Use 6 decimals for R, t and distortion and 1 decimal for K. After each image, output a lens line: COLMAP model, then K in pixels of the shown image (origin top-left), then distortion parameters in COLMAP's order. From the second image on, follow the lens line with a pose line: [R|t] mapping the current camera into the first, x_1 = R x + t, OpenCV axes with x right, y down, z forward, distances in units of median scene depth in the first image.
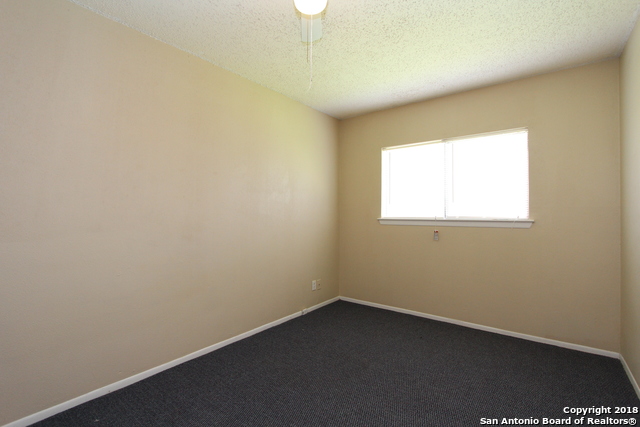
lens RADIAL K [[294.8, 0, 318.8], [0, 294.8, 211.5], [0, 0, 1]] dist [-0.019267, 0.002713]
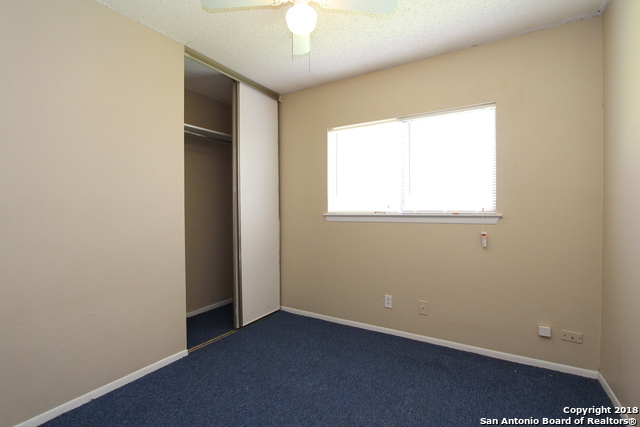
lens RADIAL K [[294.8, 0, 318.4], [0, 294.8, 213.5], [0, 0, 1]] dist [-0.019267, 0.002713]
pose [[0.992613, -0.008565, 0.121022, 0.098359], [0.005742, 0.999704, 0.023651, 0.003112], [-0.121189, -0.022782, 0.992368, 0.202176]]
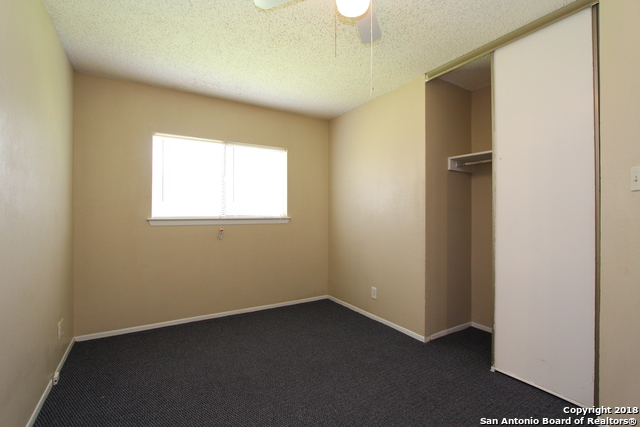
lens RADIAL K [[294.8, 0, 319.6], [0, 294.8, 211.8], [0, 0, 1]] dist [-0.019267, 0.002713]
pose [[0.343496, 0.003068, 0.939149, -0.454153], [-0.011745, 0.999930, 0.001029, -0.001288], [-0.939081, -0.011384, 0.343508, 0.335526]]
